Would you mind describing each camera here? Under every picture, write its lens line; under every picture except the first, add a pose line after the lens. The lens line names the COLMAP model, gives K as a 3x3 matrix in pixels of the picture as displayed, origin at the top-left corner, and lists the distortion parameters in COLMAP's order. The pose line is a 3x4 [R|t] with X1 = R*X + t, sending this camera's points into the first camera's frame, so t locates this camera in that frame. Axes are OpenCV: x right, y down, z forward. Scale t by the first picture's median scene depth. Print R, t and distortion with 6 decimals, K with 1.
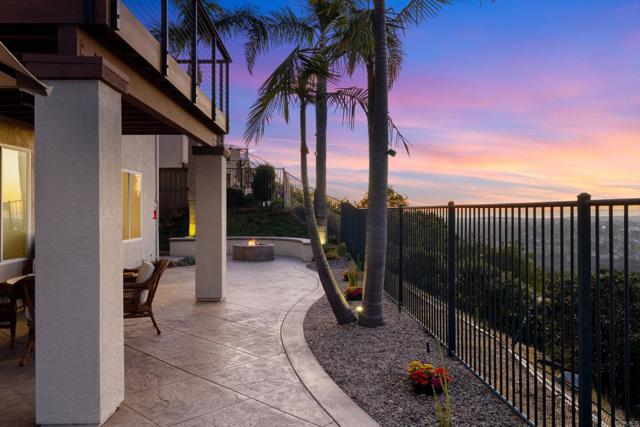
lens RADIAL K [[510.5, 0, 321.2], [0, 510.5, 207.1], [0, 0, 1]] dist [0.015890, 0.004598]
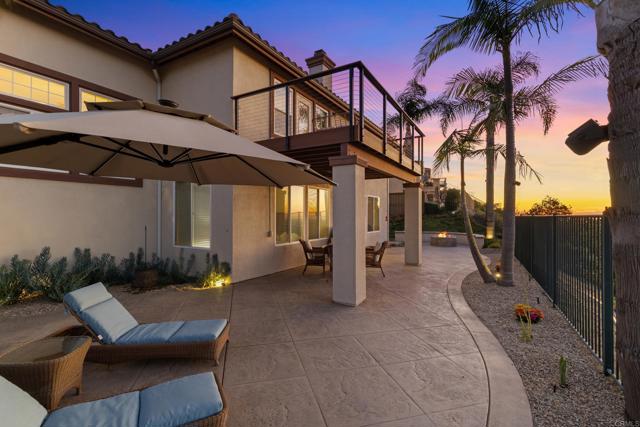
lens RADIAL K [[302.1, 0, 316.3], [0, 302.1, 212.5], [0, 0, 1]] dist [0.001281, 0.000101]
pose [[0.848312, -0.001179, -0.529495, 0.094067], [-0.001100, 0.999991, -0.003990, -0.005947], [0.529495, 0.003967, 0.848304, -0.176513]]
